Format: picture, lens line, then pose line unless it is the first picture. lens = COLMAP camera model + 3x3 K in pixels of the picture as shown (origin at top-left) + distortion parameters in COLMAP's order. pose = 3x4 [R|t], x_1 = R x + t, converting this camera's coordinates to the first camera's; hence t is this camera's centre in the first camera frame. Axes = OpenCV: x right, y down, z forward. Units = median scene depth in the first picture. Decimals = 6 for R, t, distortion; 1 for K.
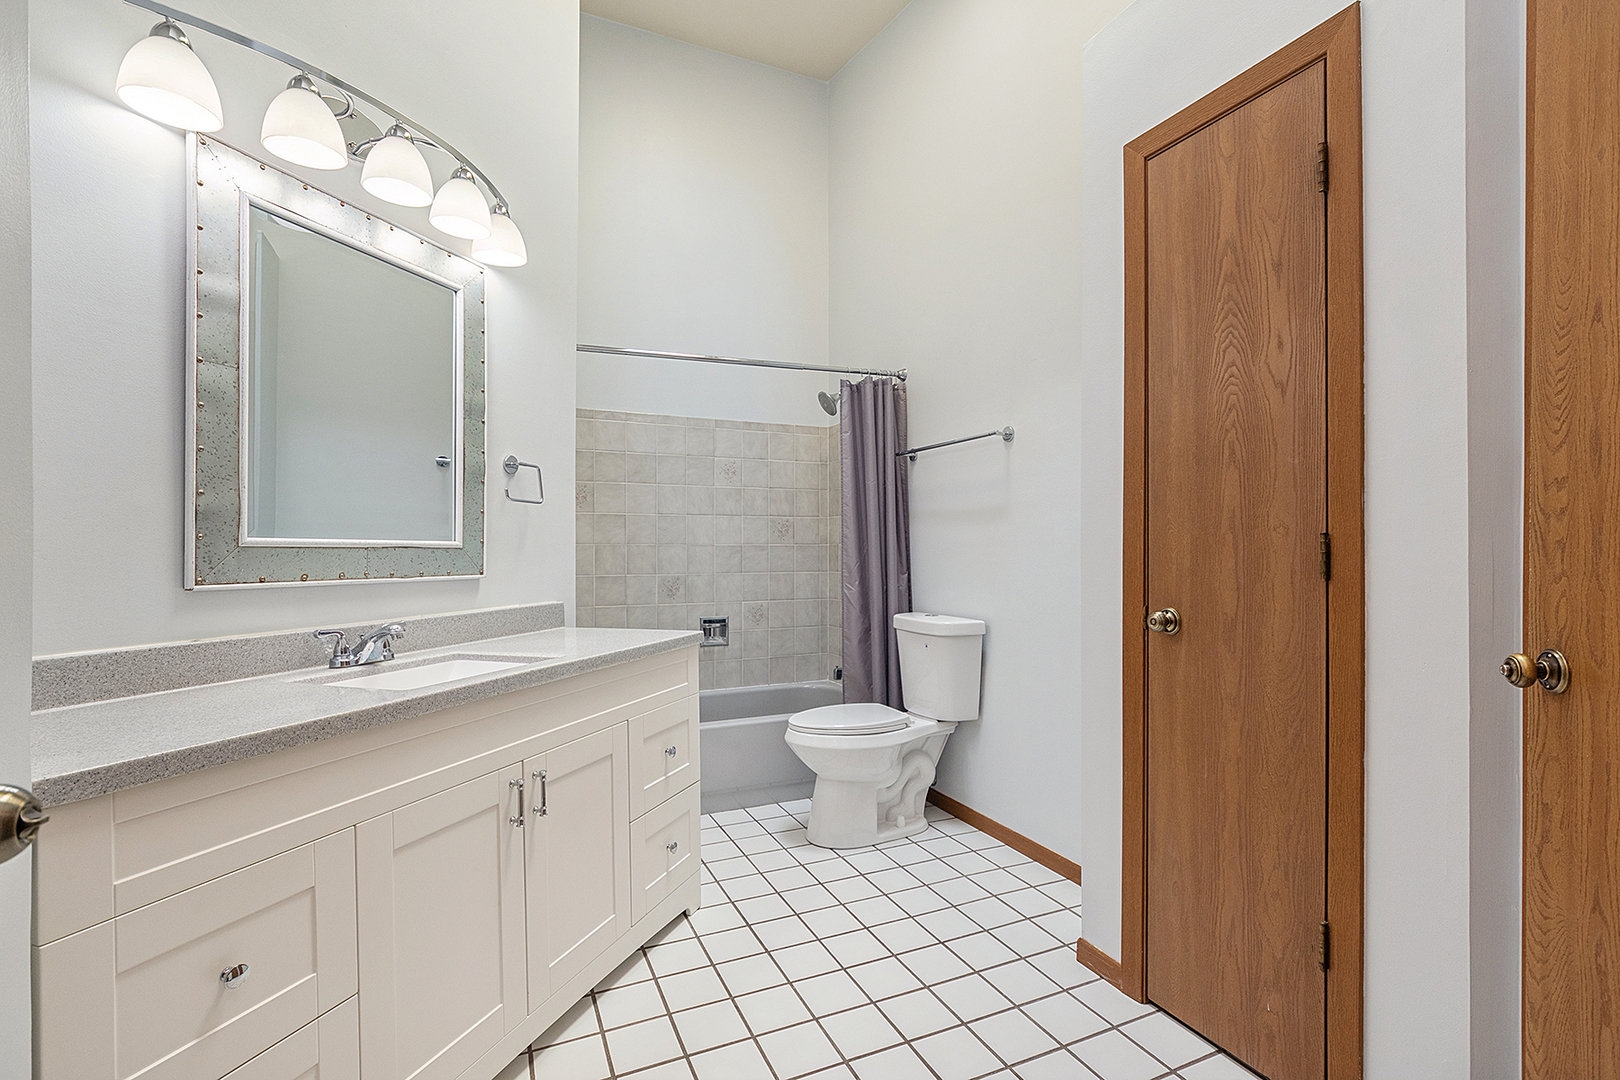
lens RADIAL K [[714.2, 0, 792.9], [0, 714.2, 541.9], [0, 0, 1]] dist [-0.000480, -0.000634]
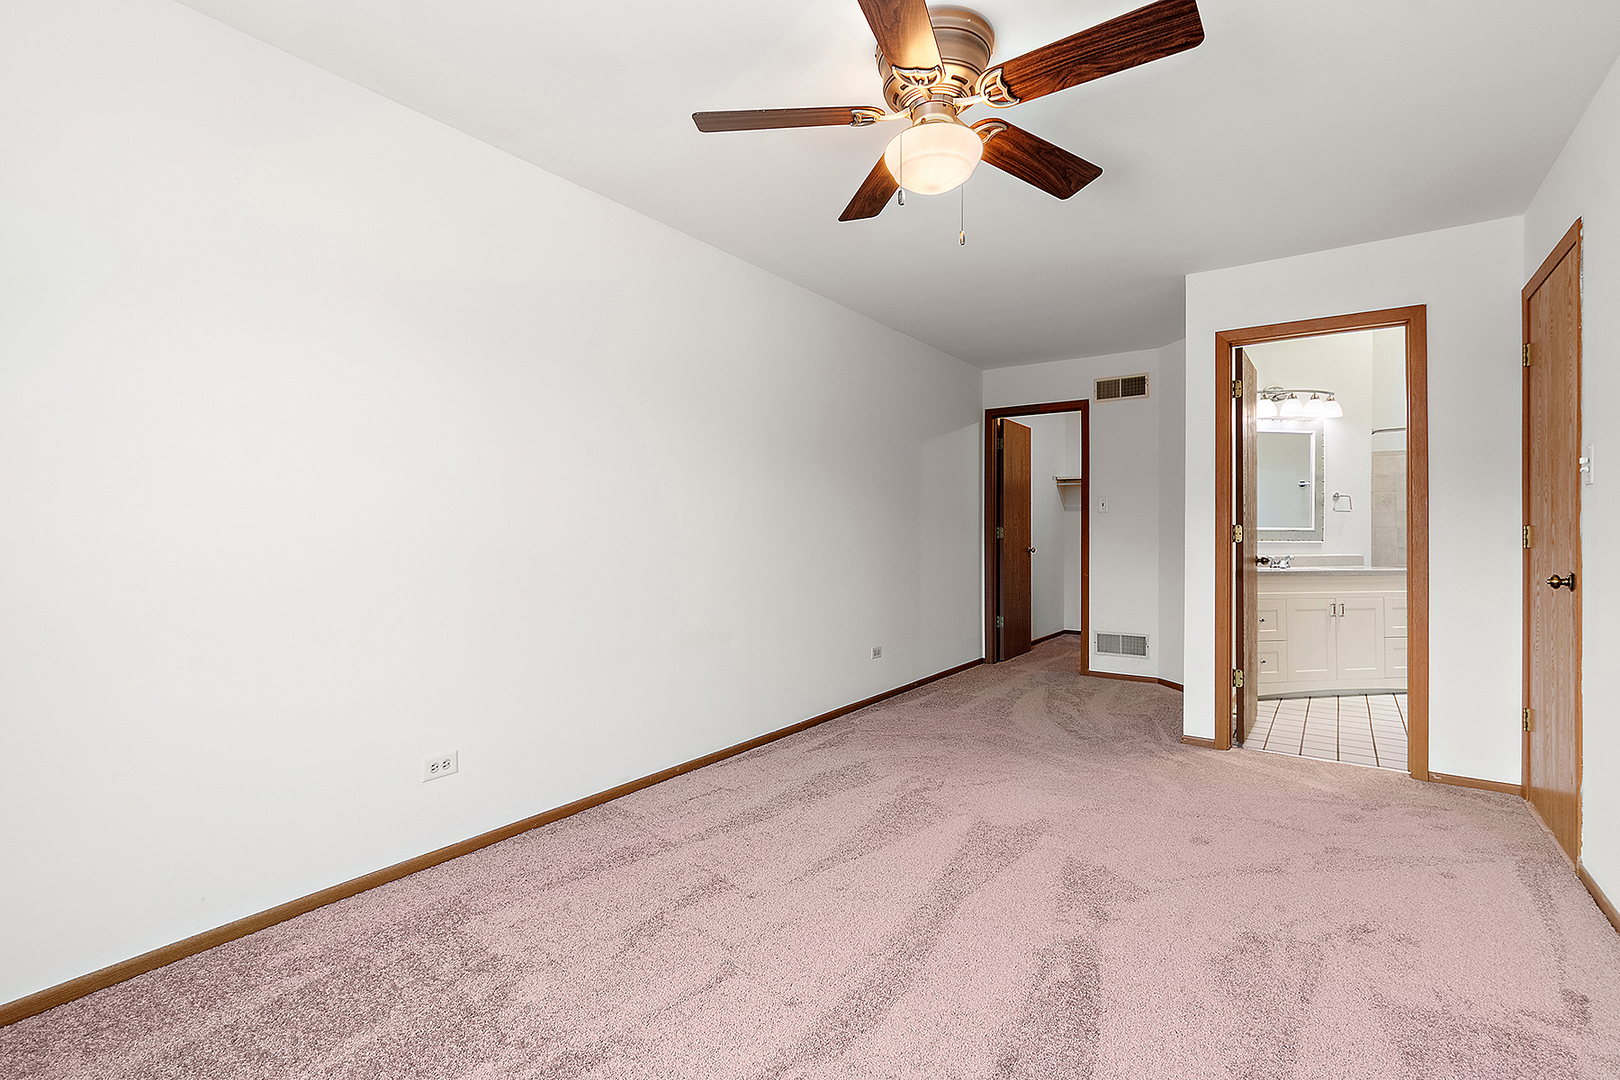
lens RADIAL K [[727.3, 0, 815.6], [0, 727.3, 521.7], [0, 0, 1]] dist [-0.001049, -0.000681]
pose [[0.510512, -0.000702, -0.859870, 0.884833], [0.005067, 0.999985, 0.002192, -0.038444], [0.859856, -0.005476, 0.510508, -1.910543]]
